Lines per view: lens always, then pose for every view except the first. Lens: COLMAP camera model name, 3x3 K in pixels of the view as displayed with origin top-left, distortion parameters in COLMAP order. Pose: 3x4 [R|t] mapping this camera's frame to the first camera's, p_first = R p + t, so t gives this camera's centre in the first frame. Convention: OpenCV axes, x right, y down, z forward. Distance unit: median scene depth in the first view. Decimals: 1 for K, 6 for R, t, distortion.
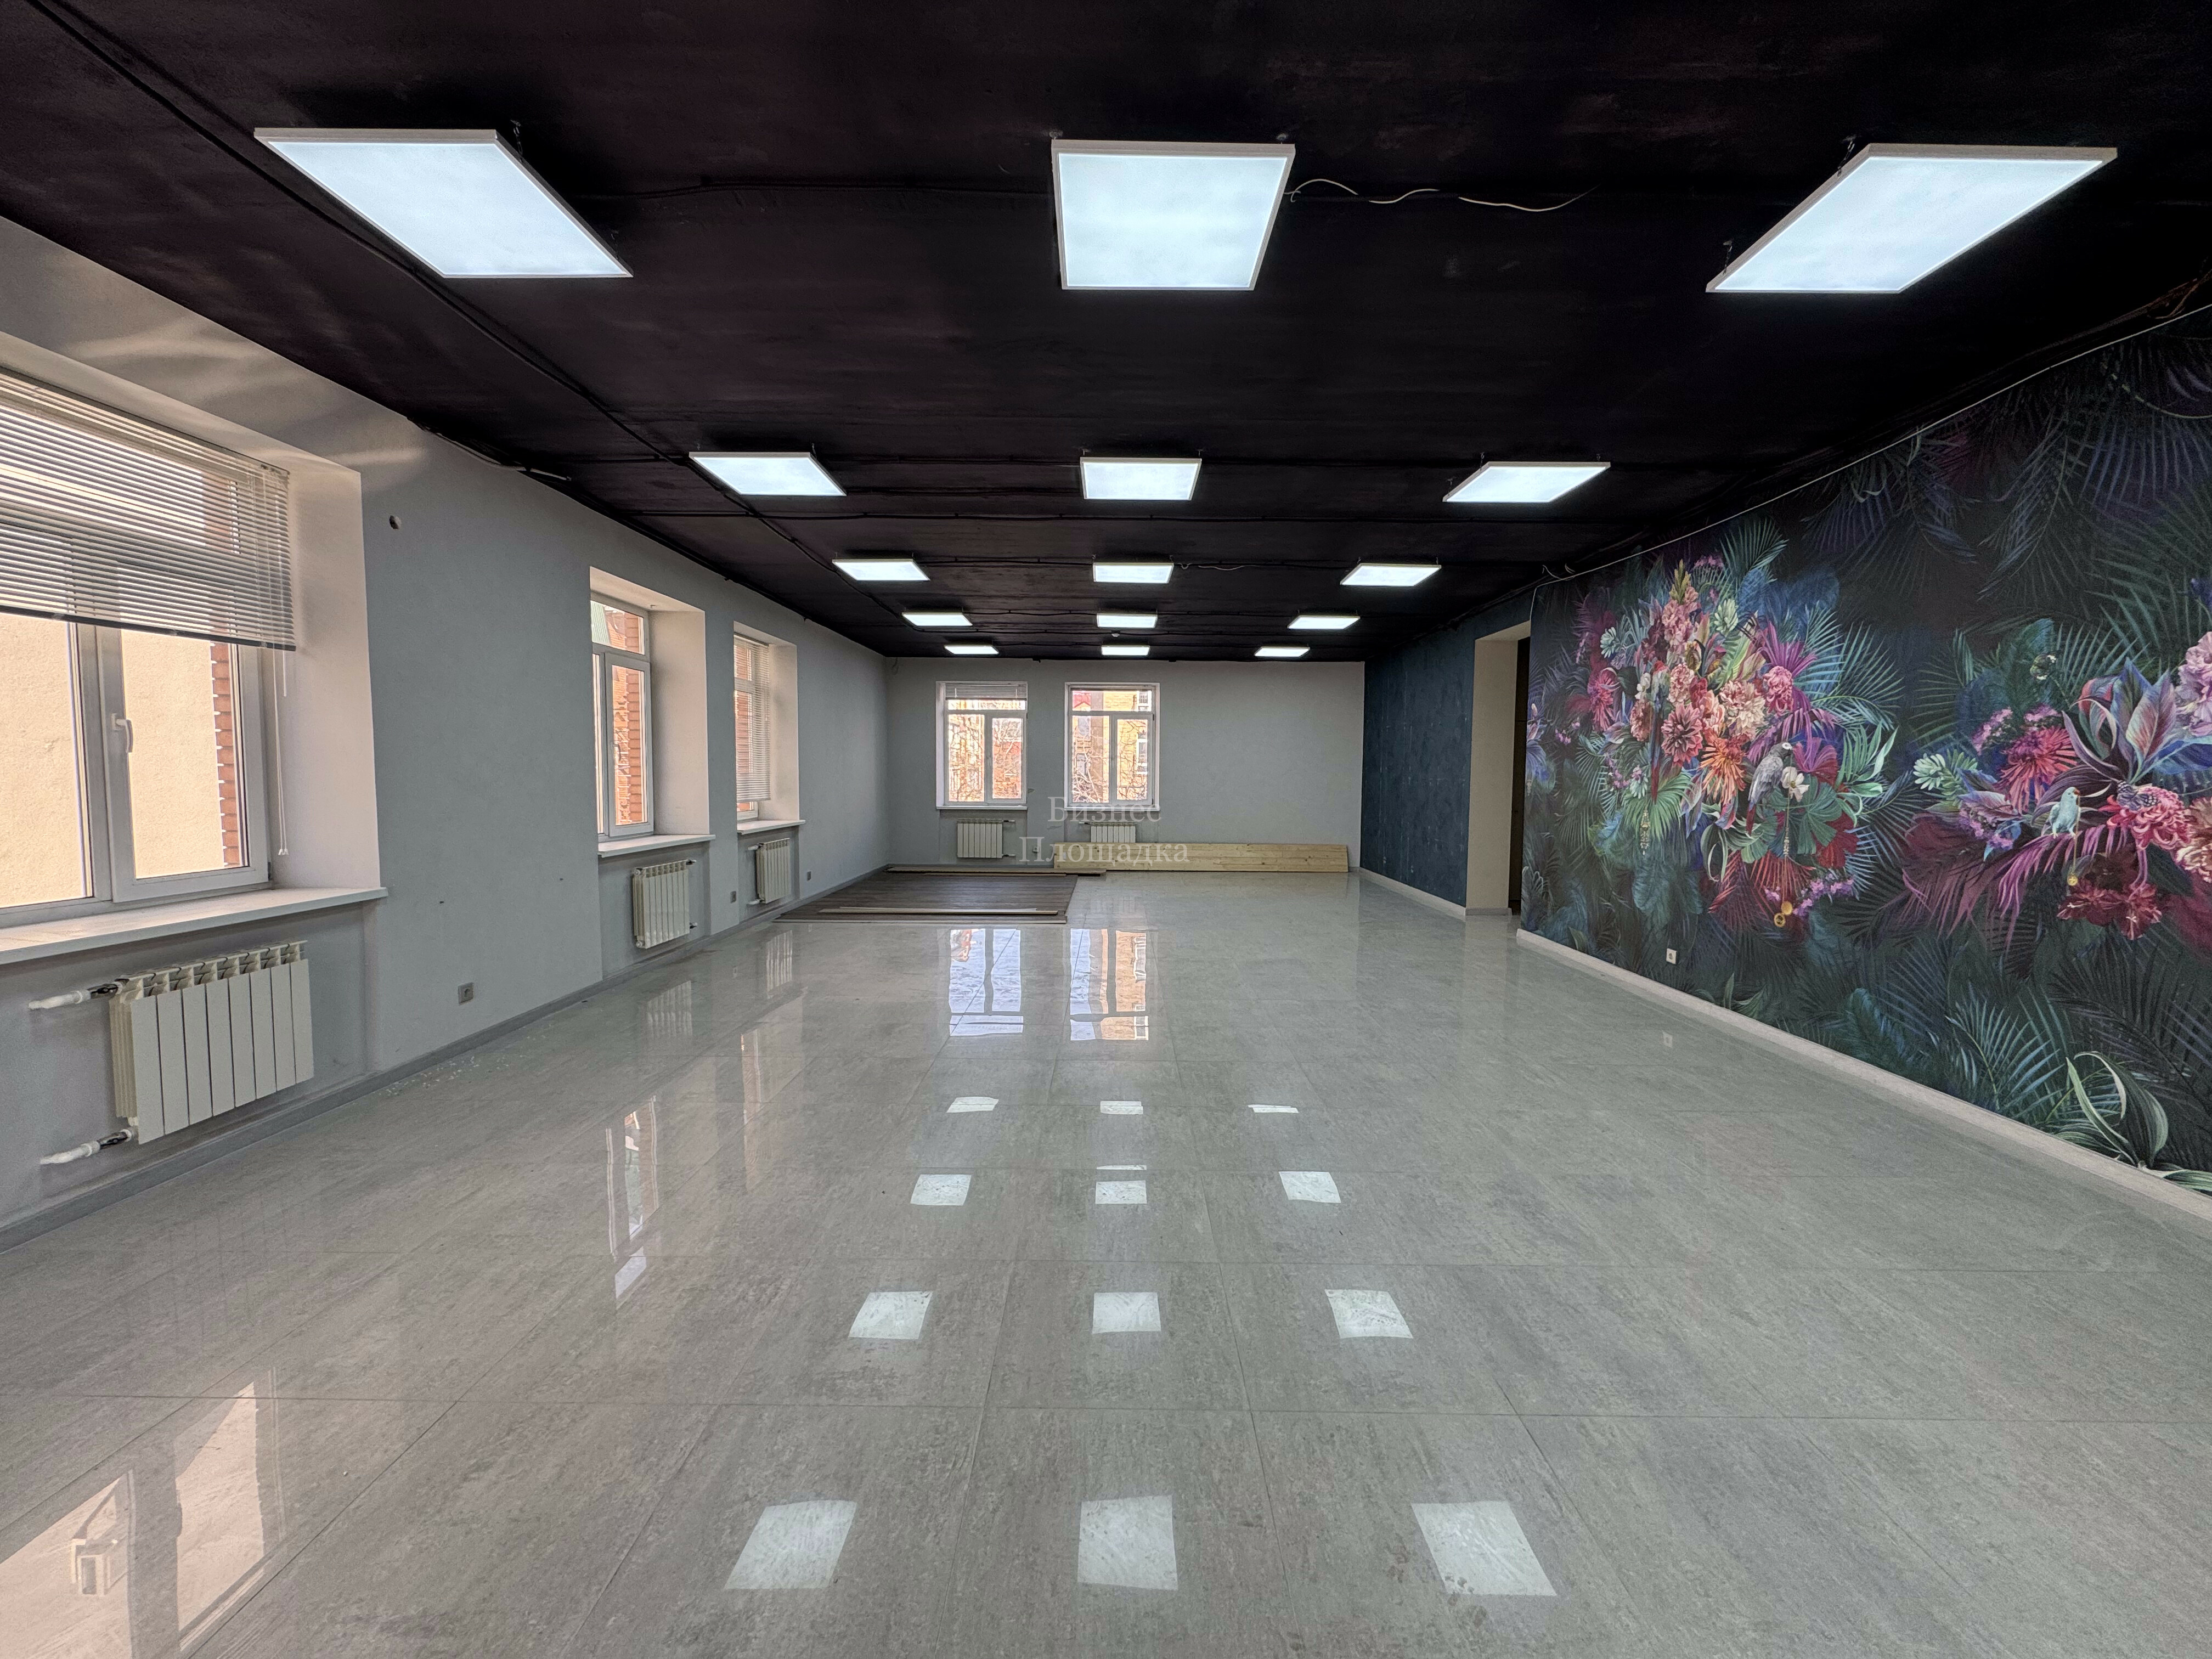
lens RADIAL K [[878.9, 0, 1109.0], [0, 878.9, 827.2], [0, 0, 1]] dist [-0.001832, -0.000327]
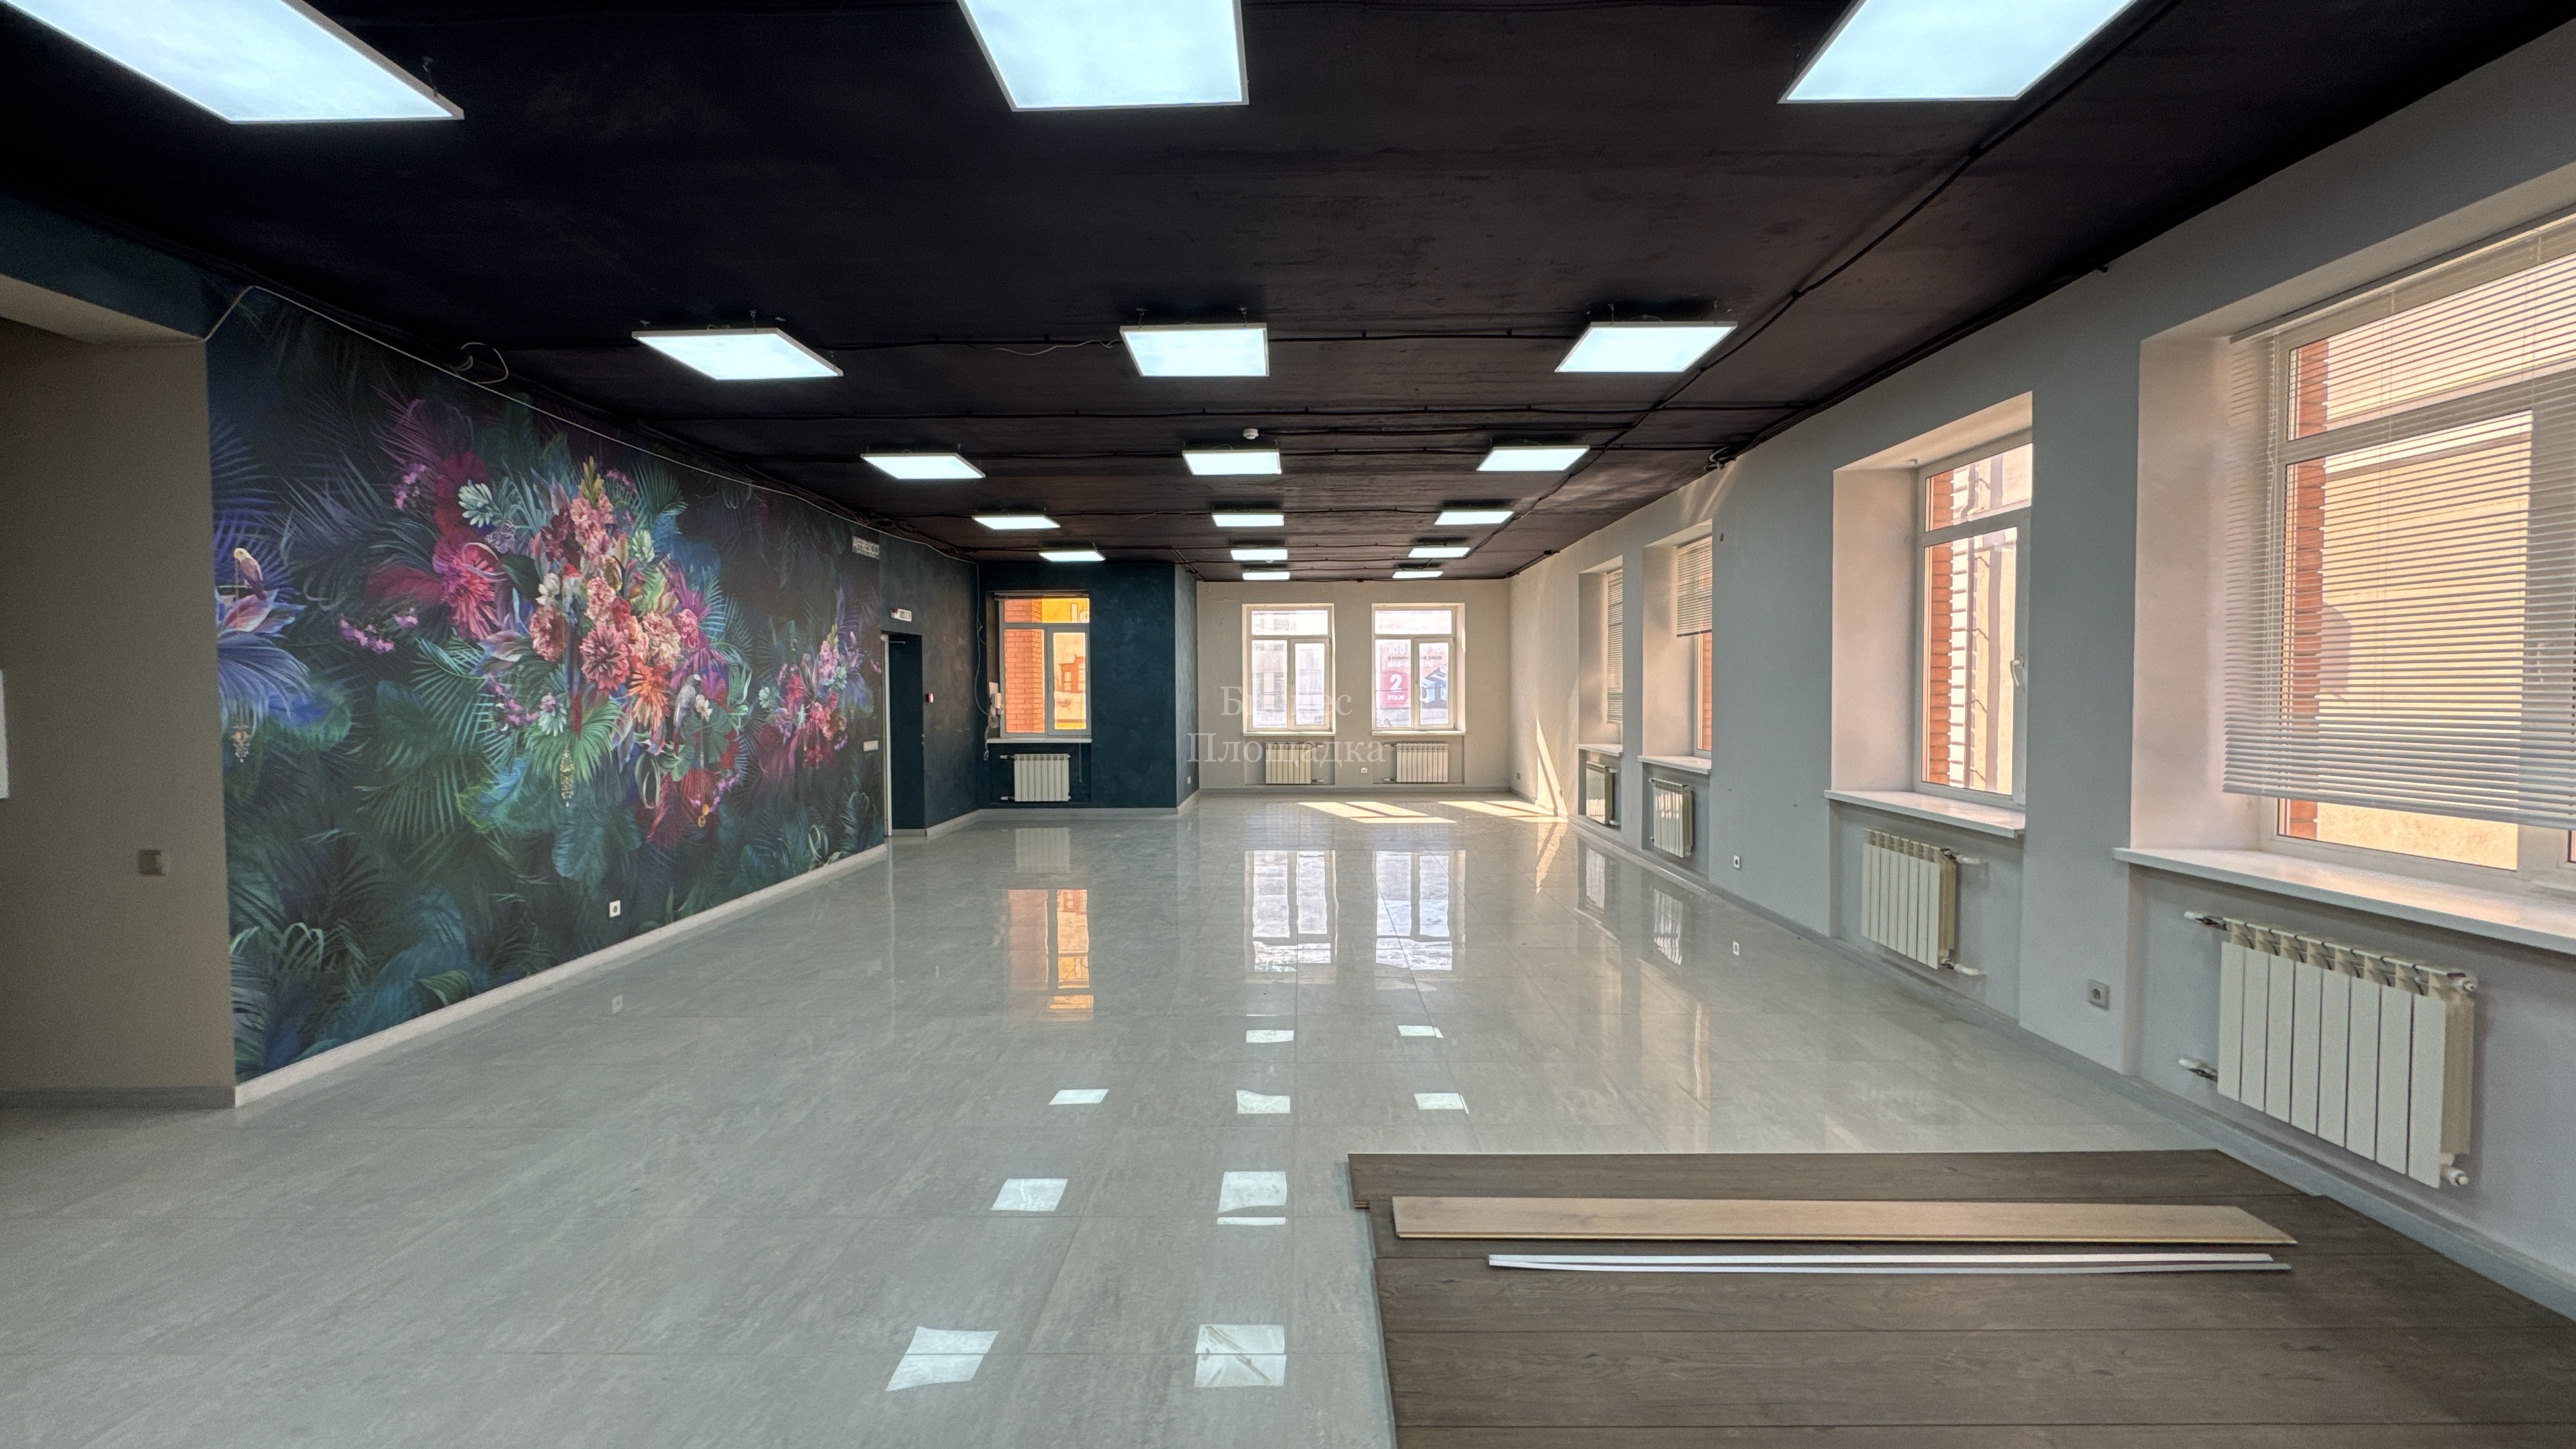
lens RADIAL K [[1025.1, 0, 1289.6], [0, 1025.1, 719.4], [0, 0, 1]] dist [-0.002667, -0.000032]
pose [[-0.999990, -0.000569, 0.004330, -0.046159], [-0.000162, 0.995631, 0.093375, -0.153593], [-0.004364, 0.093373, -0.995622, 2.218845]]
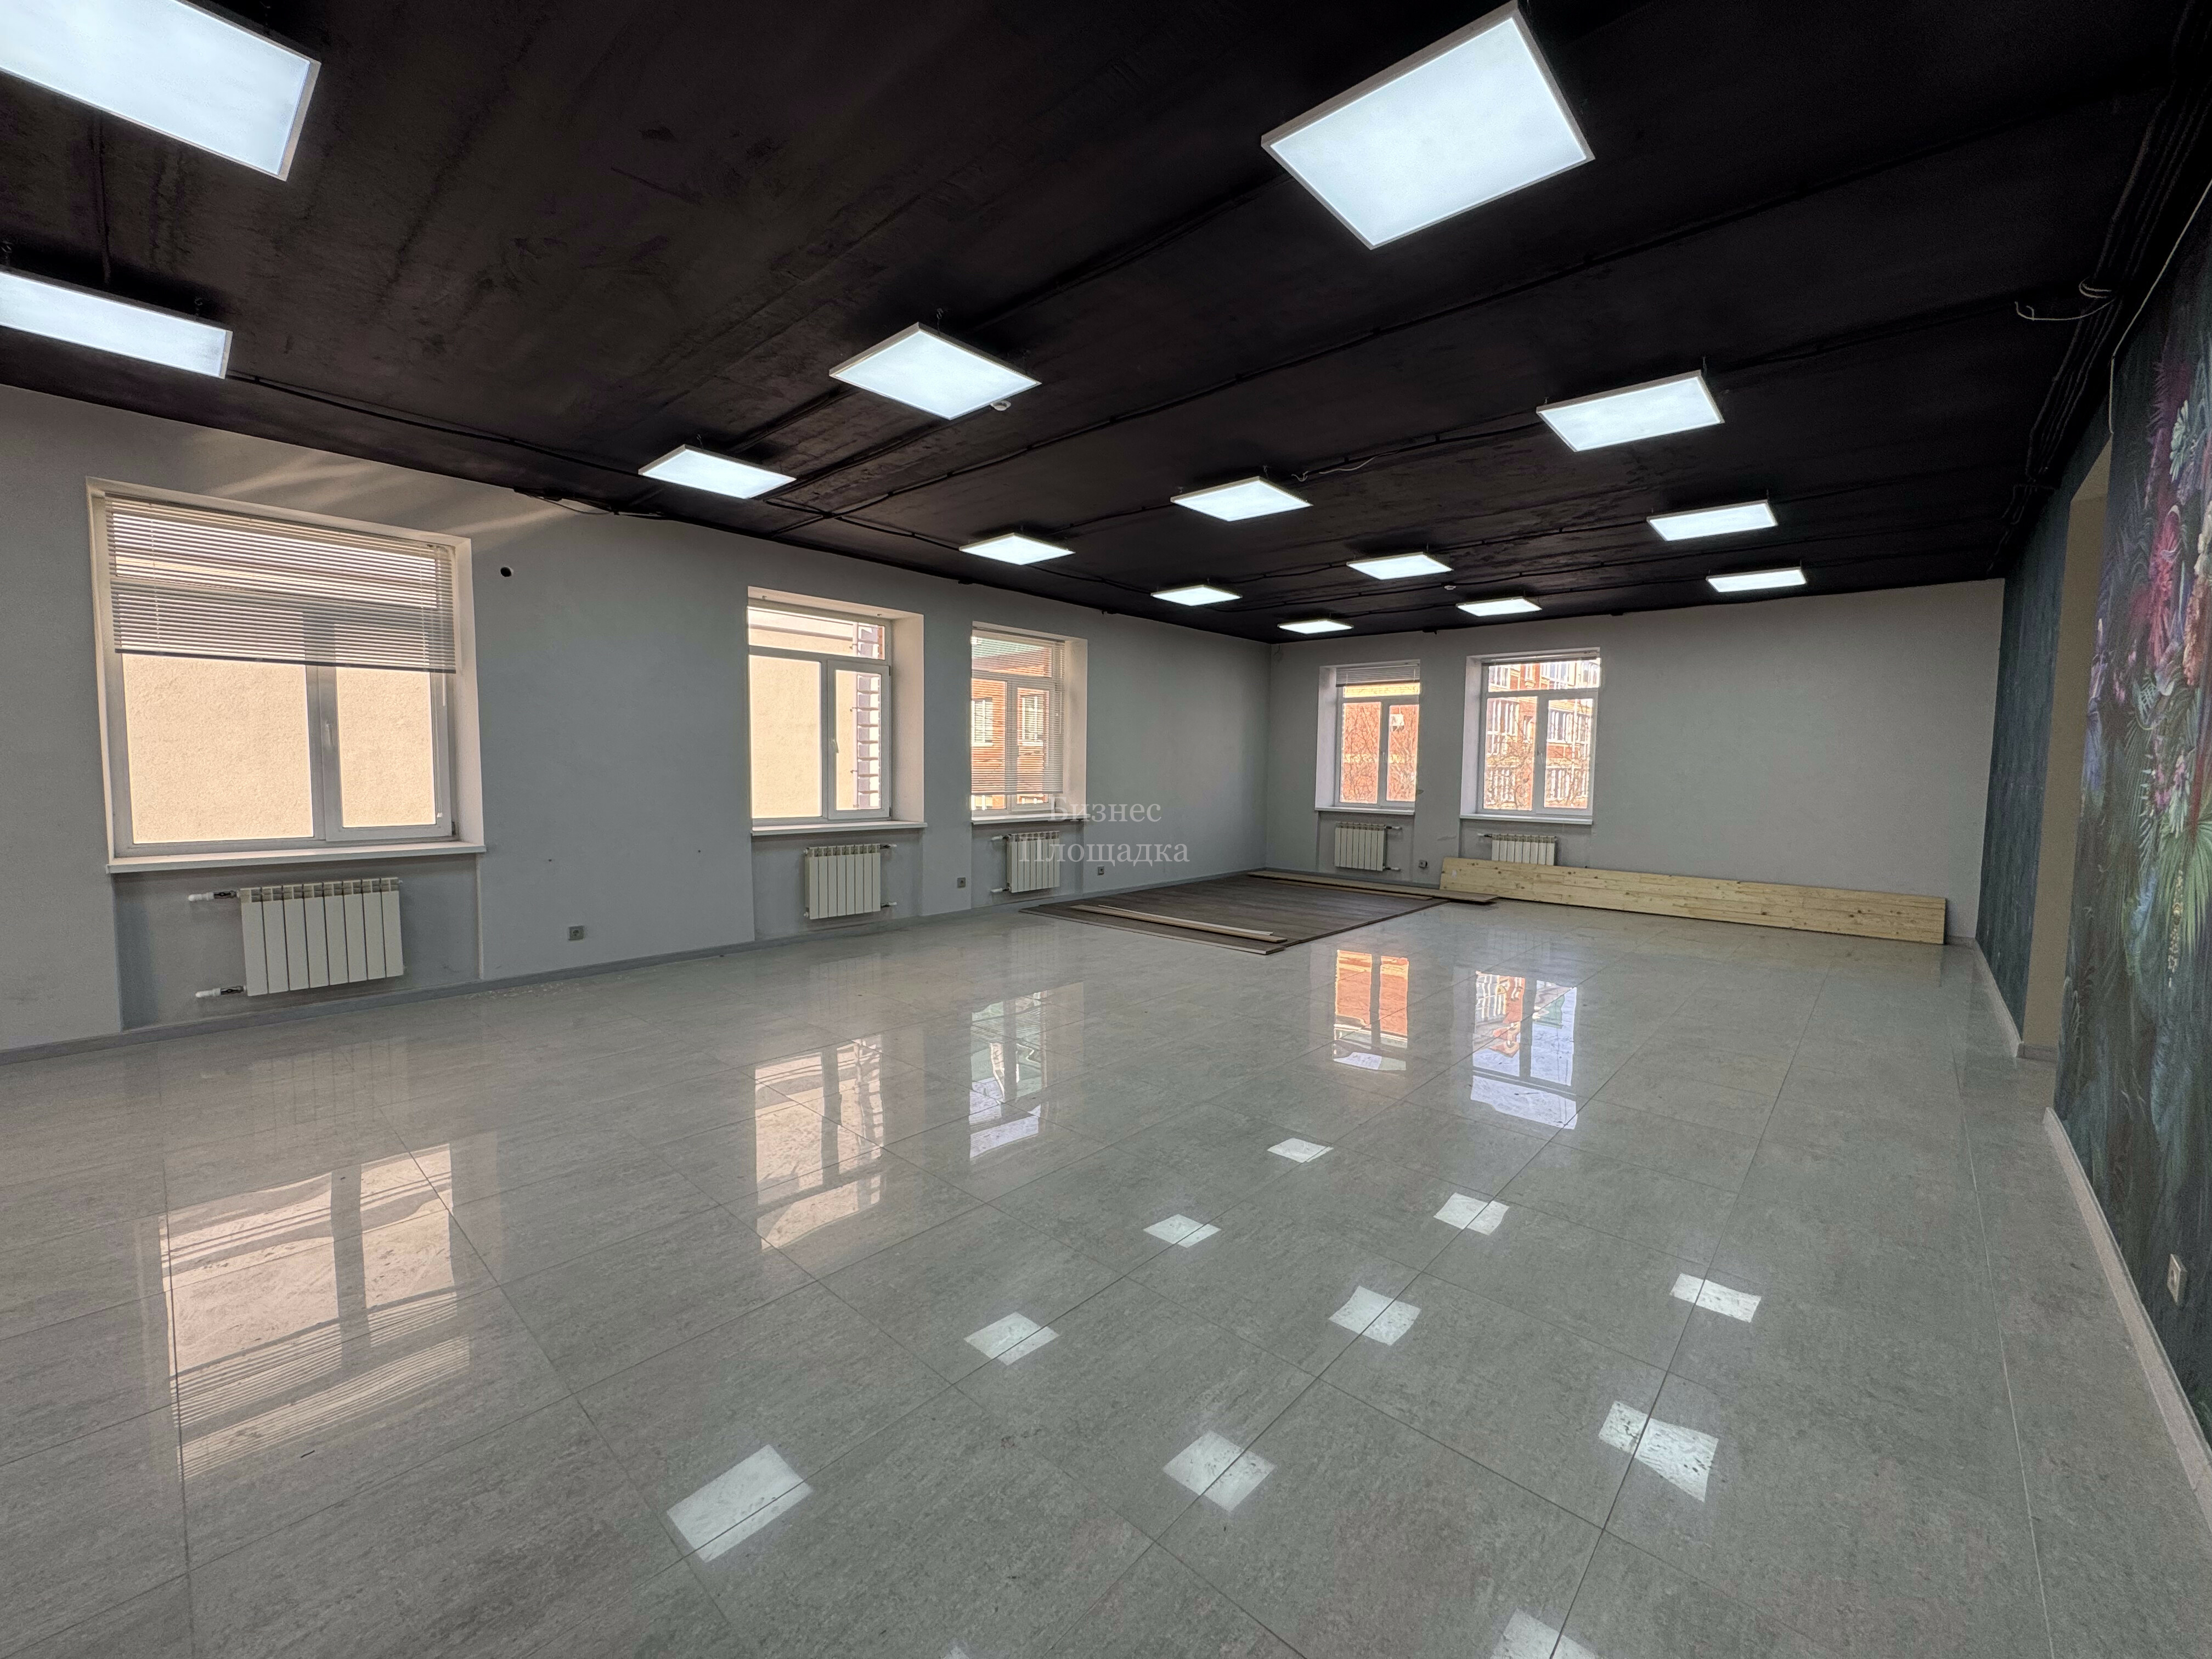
lens RADIAL K [[878.9, 0, 1107.6], [0, 878.9, 826.0], [0, 0, 1]] dist [-0.001832, -0.000327]
pose [[0.744353, 0.049146, -0.665976, 0.603405], [-0.049760, 0.998598, 0.018076, -0.025483], [0.665930, 0.019684, 0.745755, 0.484829]]
